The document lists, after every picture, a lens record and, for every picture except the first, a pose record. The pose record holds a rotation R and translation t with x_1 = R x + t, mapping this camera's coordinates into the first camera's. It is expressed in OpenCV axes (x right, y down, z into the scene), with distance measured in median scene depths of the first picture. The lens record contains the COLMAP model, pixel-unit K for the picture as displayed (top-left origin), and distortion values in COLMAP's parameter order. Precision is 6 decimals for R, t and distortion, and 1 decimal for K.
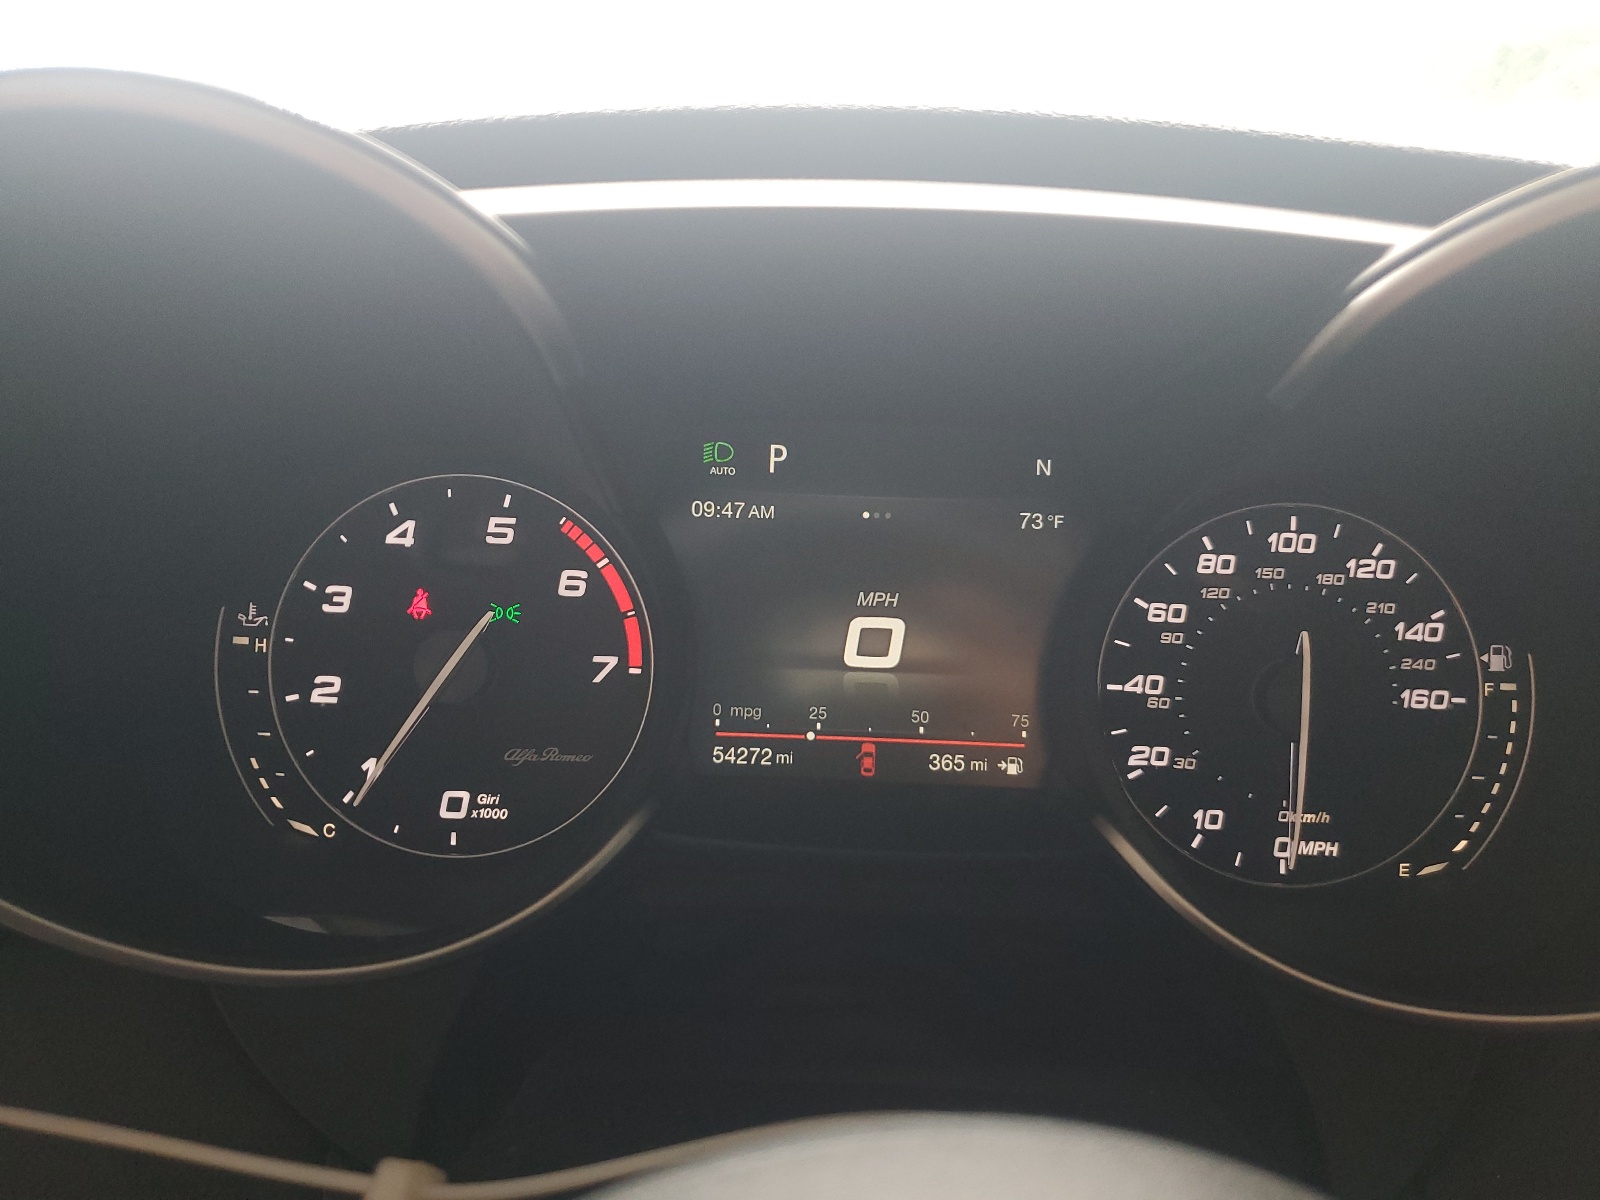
lens RADIAL K [[1223.8, 0, 770.1], [0, 1223.8, 600.2], [0, 0, 1]] dist [0.004834, 0.005325]
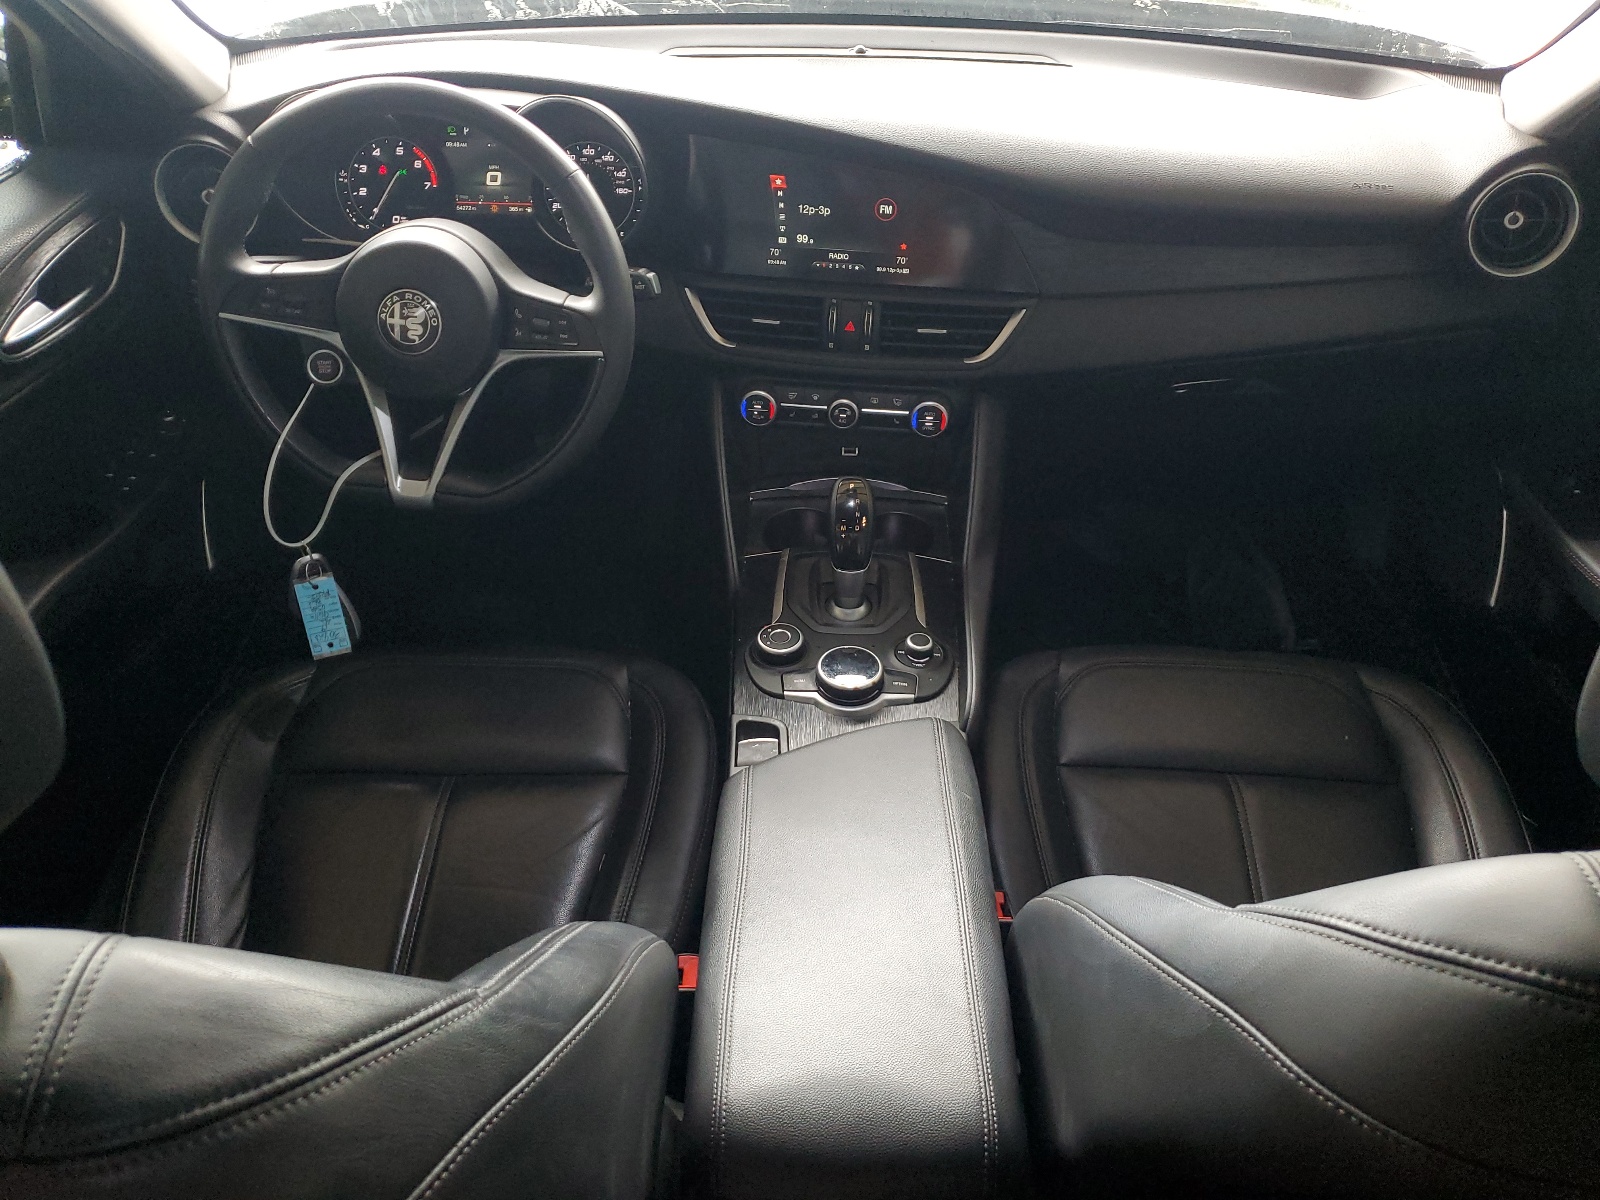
lens RADIAL K [[1223.8, 0, 770.1], [0, 1223.8, 600.2], [0, 0, 1]] dist [0.004834, 0.005325]
pose [[0.999871, -0.007450, -0.014264, 1.082321], [0.011628, 0.947214, 0.320390, 0.069596], [0.011124, -0.320514, 0.947178, -3.409520]]
